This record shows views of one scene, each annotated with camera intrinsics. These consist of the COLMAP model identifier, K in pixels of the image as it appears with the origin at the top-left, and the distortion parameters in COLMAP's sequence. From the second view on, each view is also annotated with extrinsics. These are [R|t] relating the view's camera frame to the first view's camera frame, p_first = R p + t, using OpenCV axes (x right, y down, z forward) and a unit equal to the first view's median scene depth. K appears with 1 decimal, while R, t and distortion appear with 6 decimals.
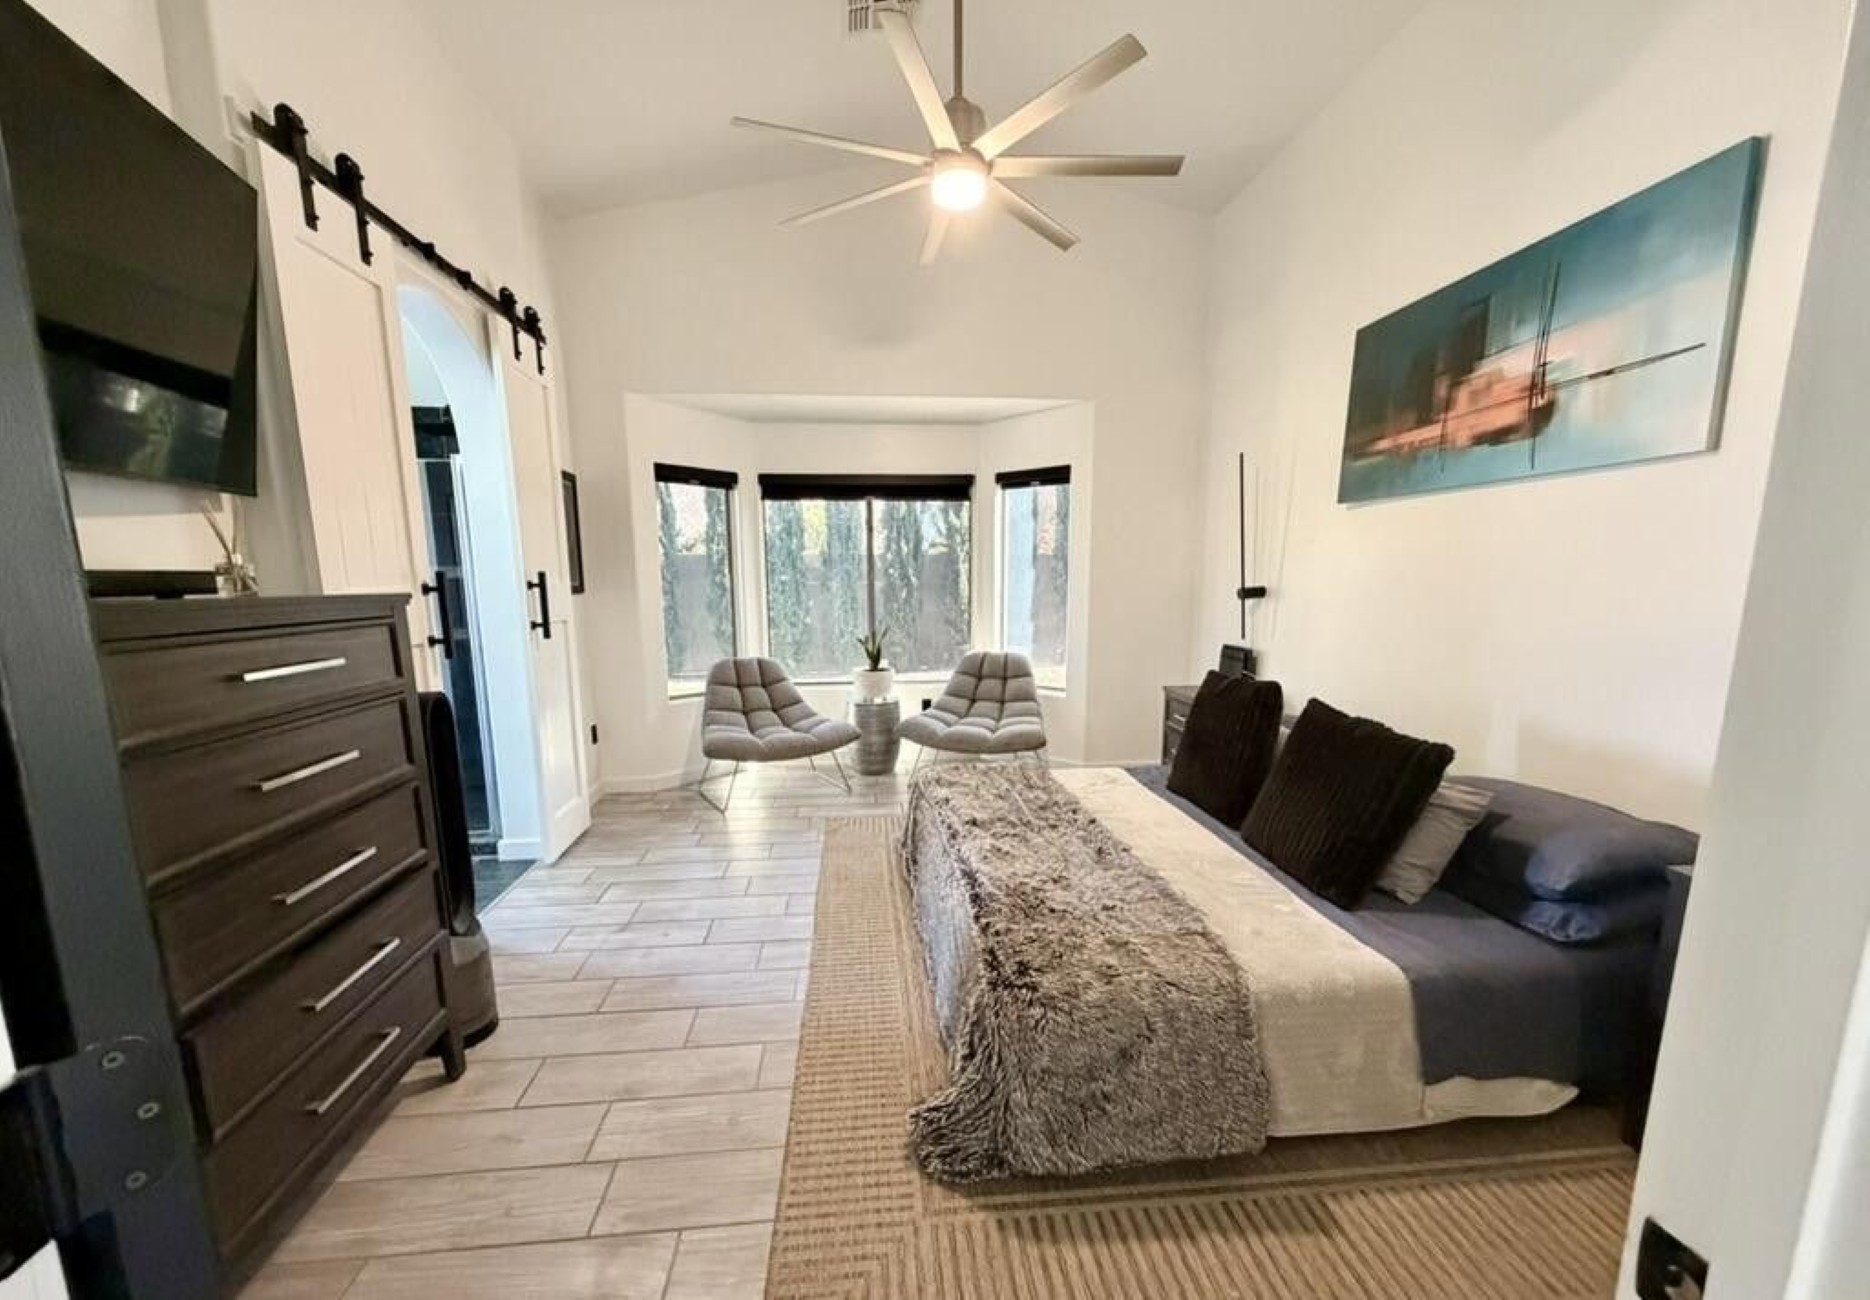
lens RADIAL K [[743.9, 0, 933.3], [0, 743.9, 705.2], [0, 0, 1]] dist [-0.000231, -0.000041]
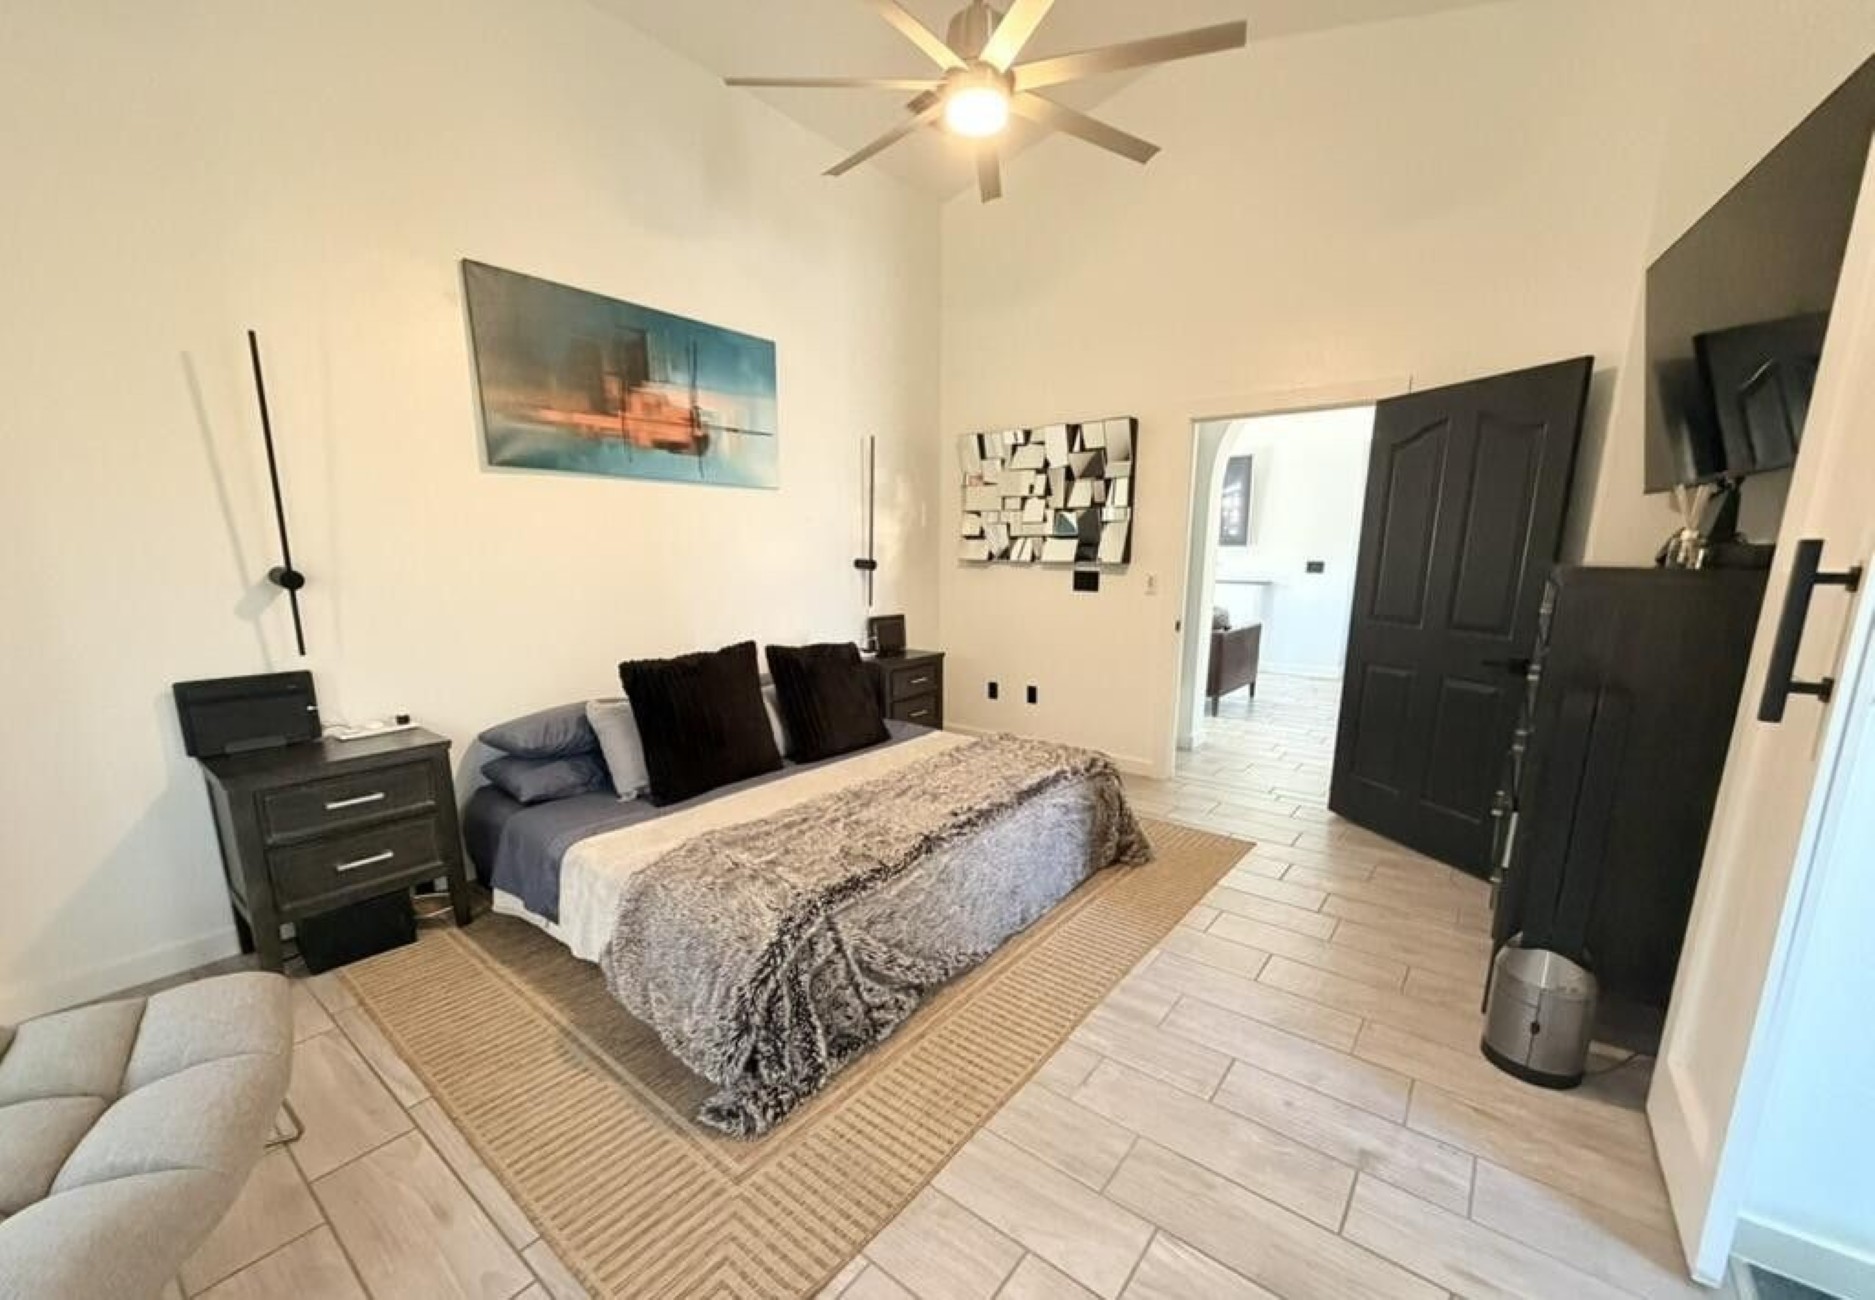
lens RADIAL K [[746.3, 0, 935.8], [0, 746.3, 706.3], [0, 0, 1]] dist [0.000444, 0.000232]
pose [[-0.718084, -0.144174, 0.680859, -0.524661], [0.121056, 0.937518, 0.326197, -0.265265], [-0.685347, 0.316659, -0.655764, 1.508849]]
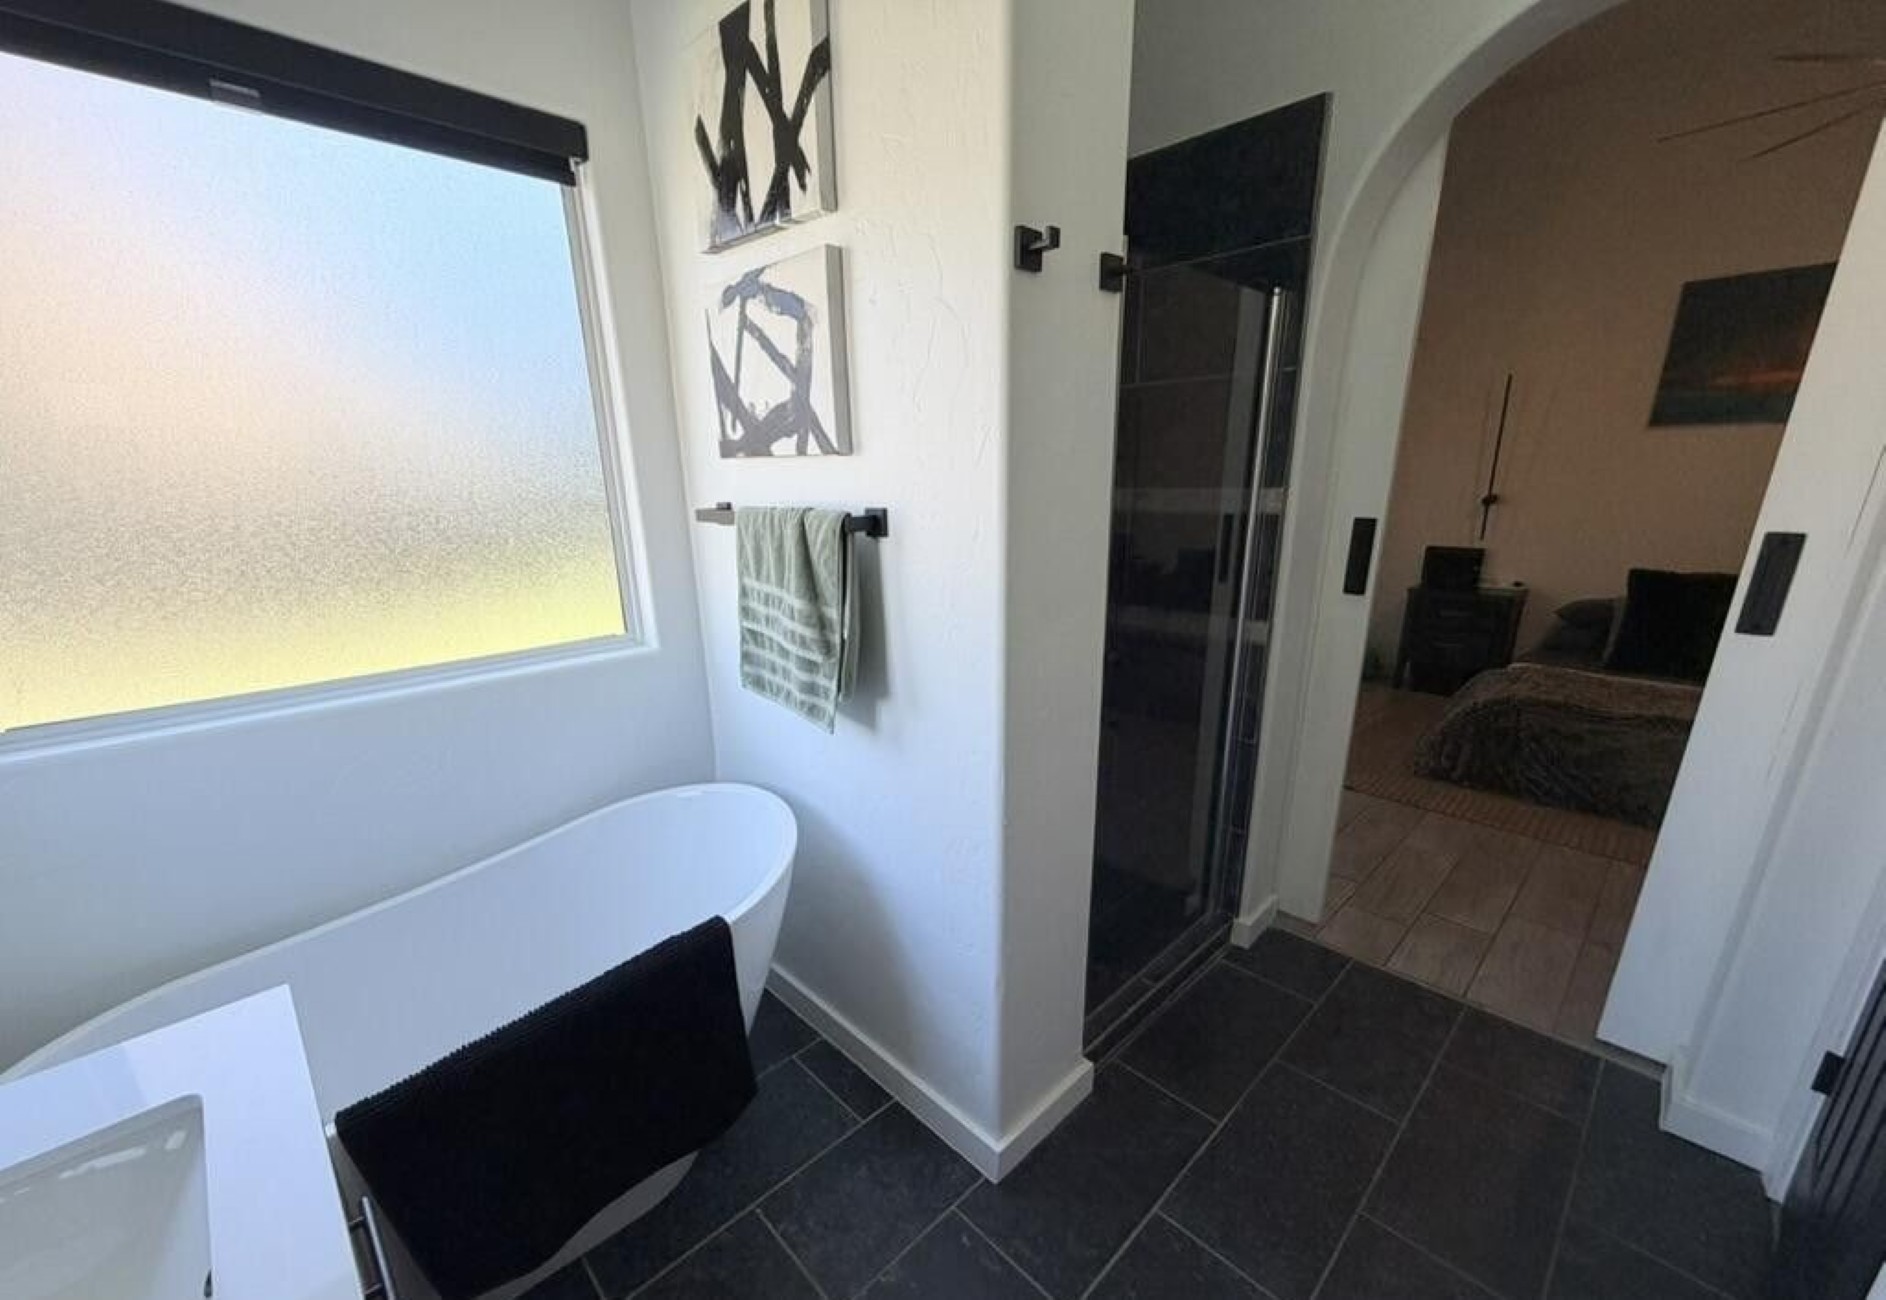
lens RADIAL K [[751.9, 0, 940.4], [0, 751.9, 709.6], [0, 0, 1]] dist [0.000912, 0.000050]
pose [[0.780199, -0.194779, 0.594433, -1.440865], [0.116367, 0.978891, 0.168023, -0.180599], [-0.614612, -0.061919, 0.786395, 0.818298]]
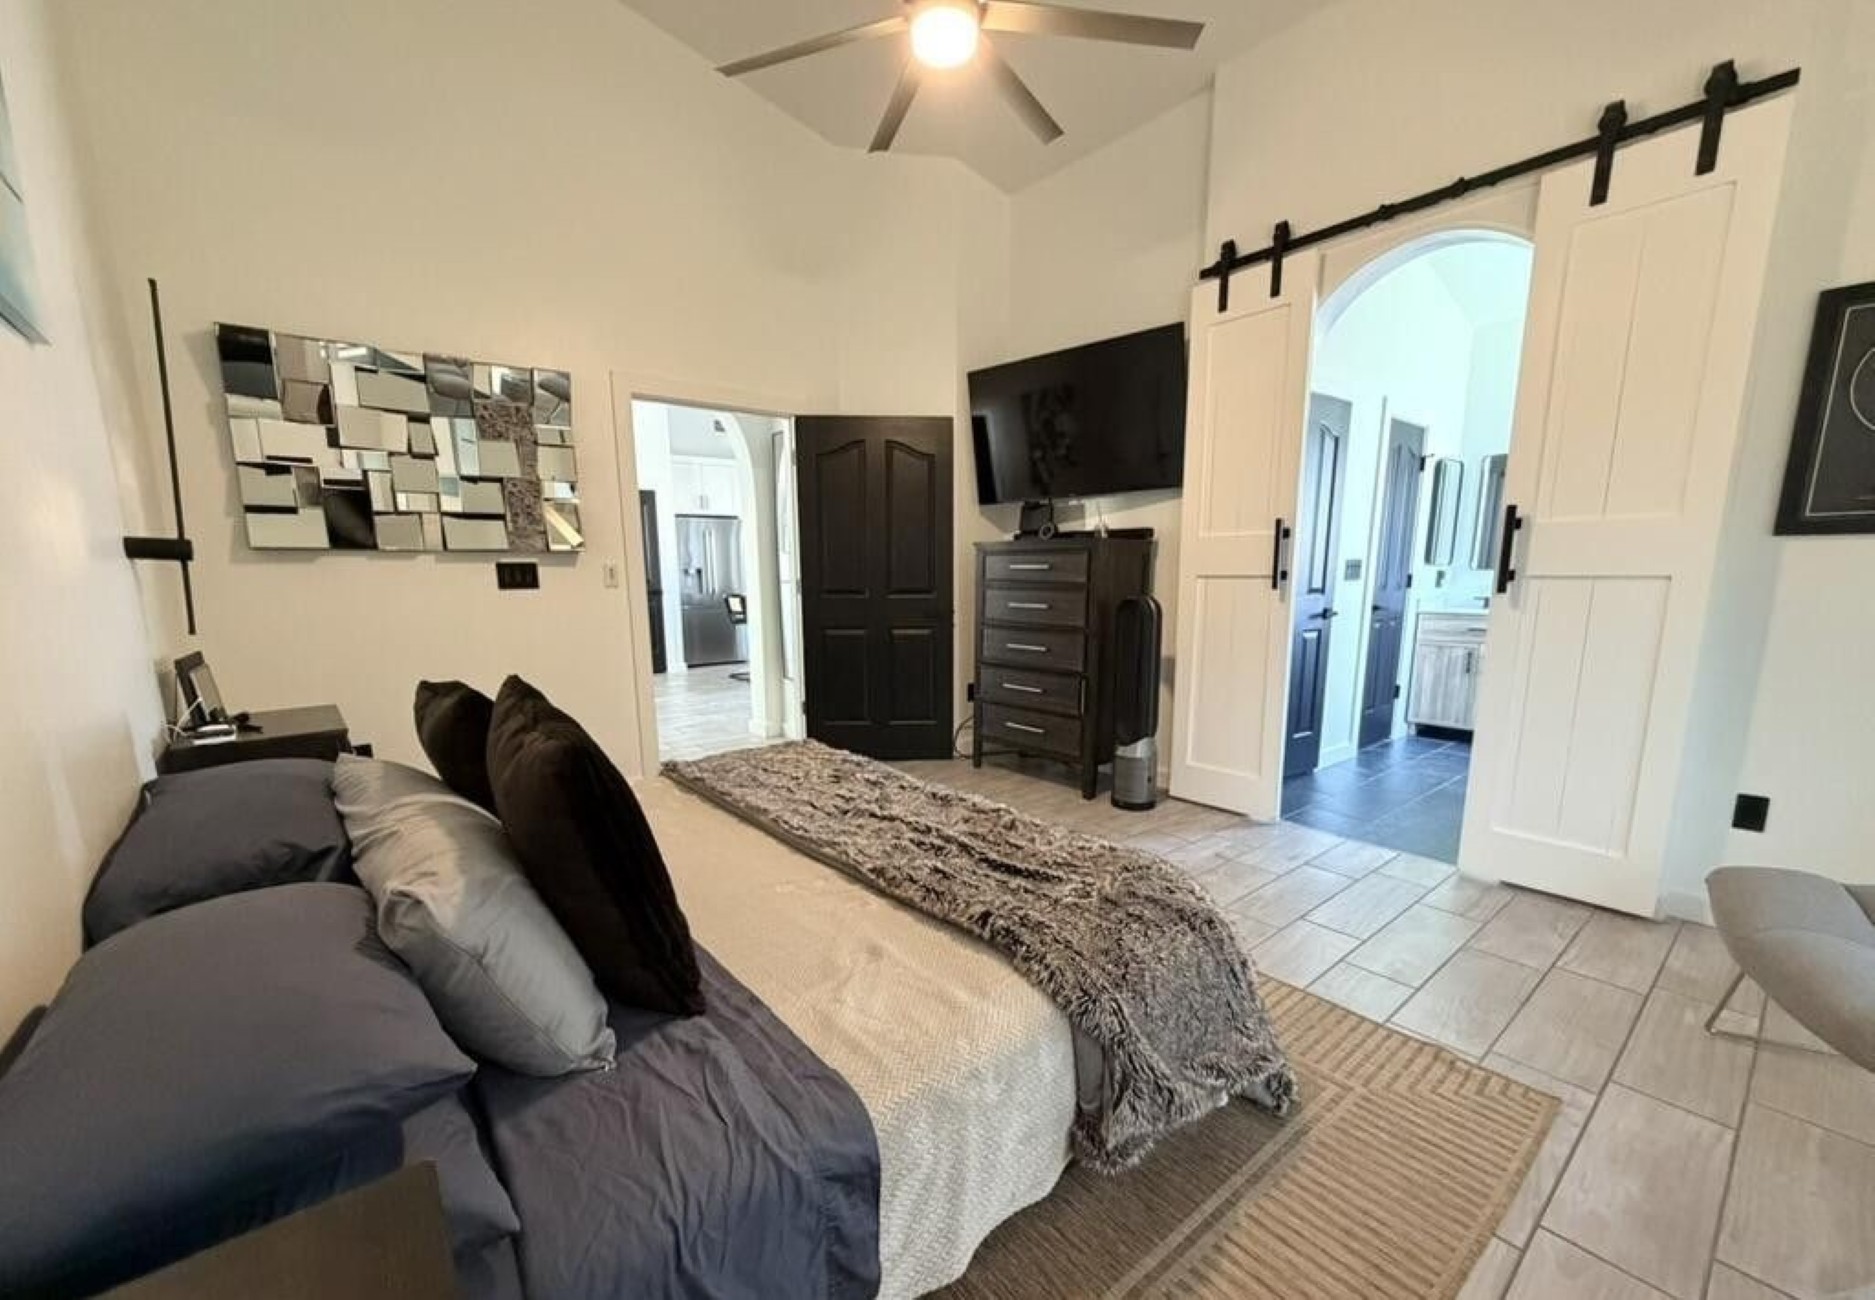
lens RADIAL K [[746.3, 0, 935.8], [0, 746.3, 706.3], [0, 0, 1]] dist [0.000444, 0.000232]
pose [[-0.832723, 0.111576, -0.542331, 0.476133], [-0.085698, 0.941710, 0.325328, -0.211883], [0.547017, 0.317385, -0.774622, 1.538926]]
